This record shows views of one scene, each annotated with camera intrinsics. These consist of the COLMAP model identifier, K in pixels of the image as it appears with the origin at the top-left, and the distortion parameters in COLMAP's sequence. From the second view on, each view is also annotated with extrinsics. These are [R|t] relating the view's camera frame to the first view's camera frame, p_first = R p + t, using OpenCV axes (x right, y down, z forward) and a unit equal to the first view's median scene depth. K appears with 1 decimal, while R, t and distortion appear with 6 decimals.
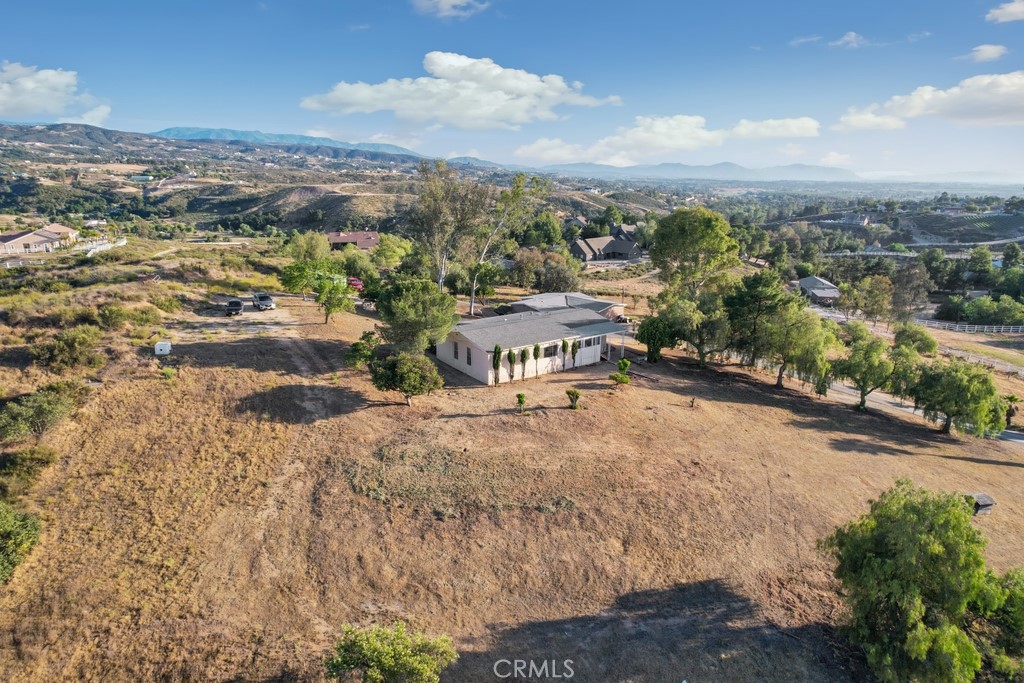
lens RADIAL K [[653.3, 0, 514.0], [0, 653.3, 342.5], [0, 0, 1]] dist [-0.084030, 0.077893]
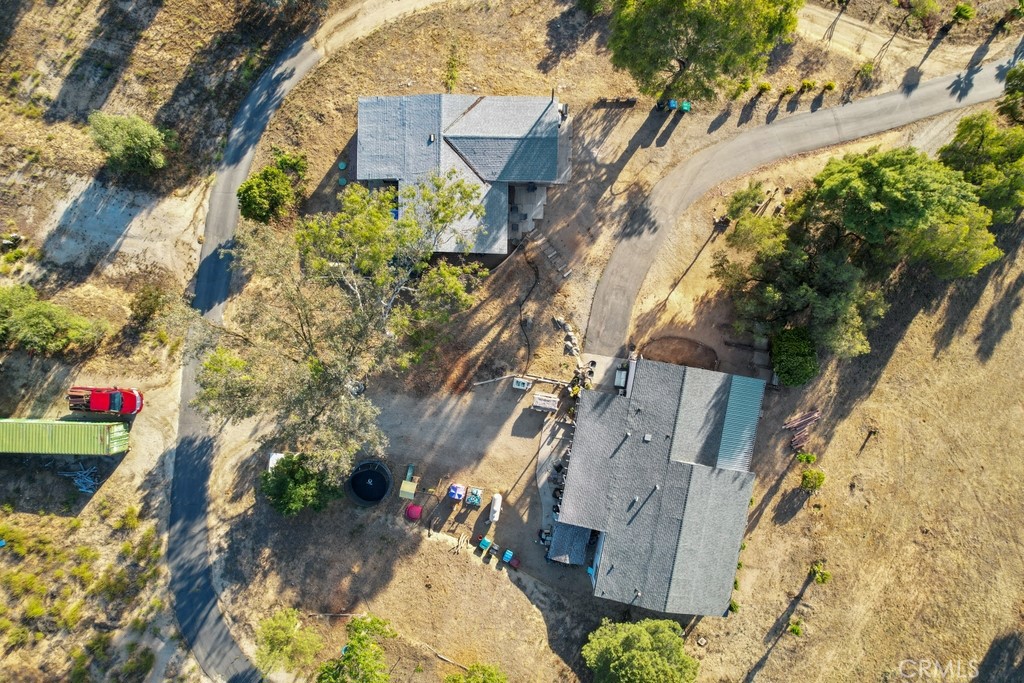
lens RADIAL K [[653.3, 0, 514.0], [0, 653.3, 342.5], [0, 0, 1]] dist [-0.084030, 0.077893]
pose [[0.713252, -0.700456, -0.025138, 0.009172], [0.194663, 0.163509, 0.967146, -0.251925], [-0.673333, -0.694712, 0.252976, 0.344973]]
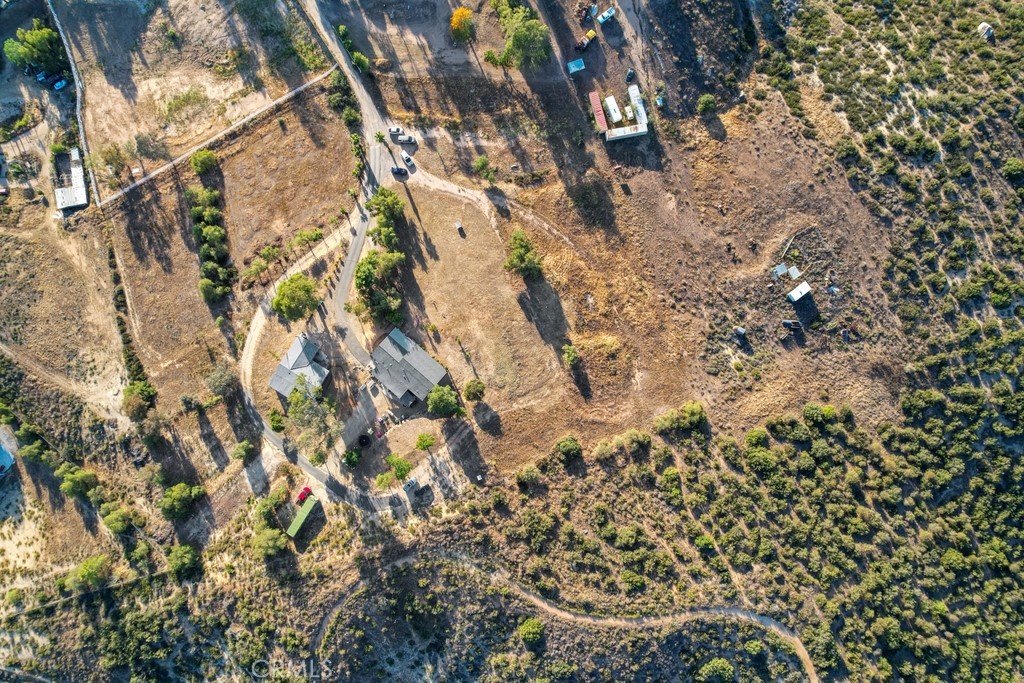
lens RADIAL K [[653.3, 0, 514.0], [0, 653.3, 342.5], [0, 0, 1]] dist [-0.084030, 0.077893]
pose [[-0.231728, -0.972289, 0.030919, -0.020401], [0.259137, -0.031062, 0.965341, -0.765375], [-0.937630, 0.231709, 0.259154, -0.017078]]
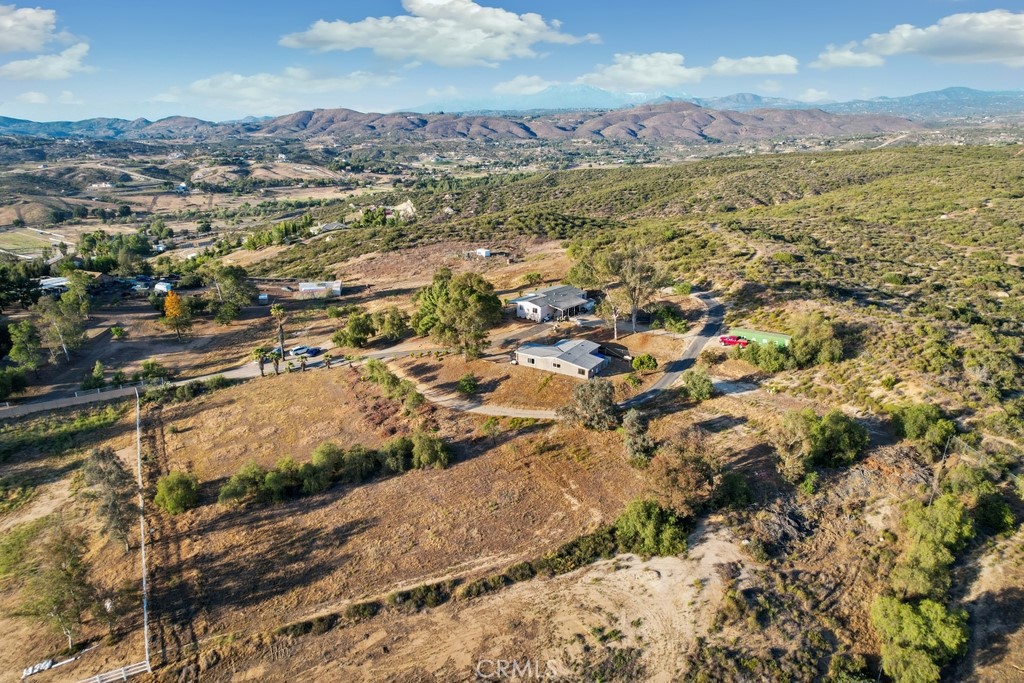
lens RADIAL K [[653.3, 0, 514.0], [0, 653.3, 342.5], [0, 0, 1]] dist [-0.084030, 0.077893]
pose [[-0.972942, 0.070614, -0.219995, 0.212264], [-0.062611, 0.835948, 0.545225, -0.362341], [0.222405, 0.544247, -0.808908, 0.942774]]
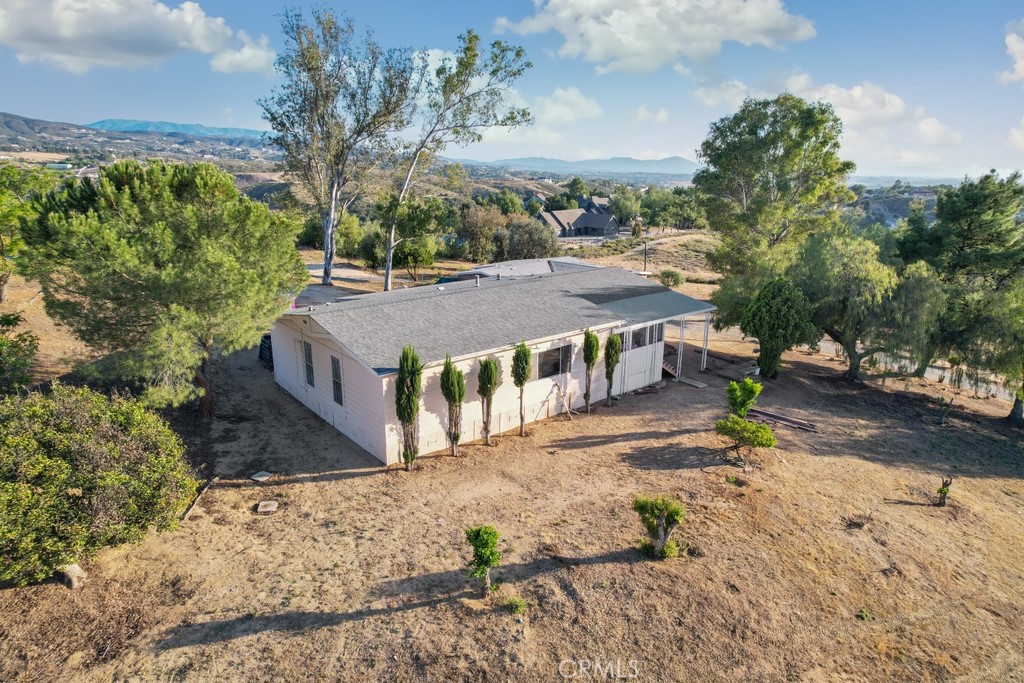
lens RADIAL K [[653.3, 0, 514.0], [0, 653.3, 342.5], [0, 0, 1]] dist [-0.084030, 0.077893]
pose [[0.997381, -0.018002, 0.070049, 0.001496], [0.017492, 0.999816, 0.007879, -0.000395], [-0.070178, -0.006633, 0.997512, 0.187968]]
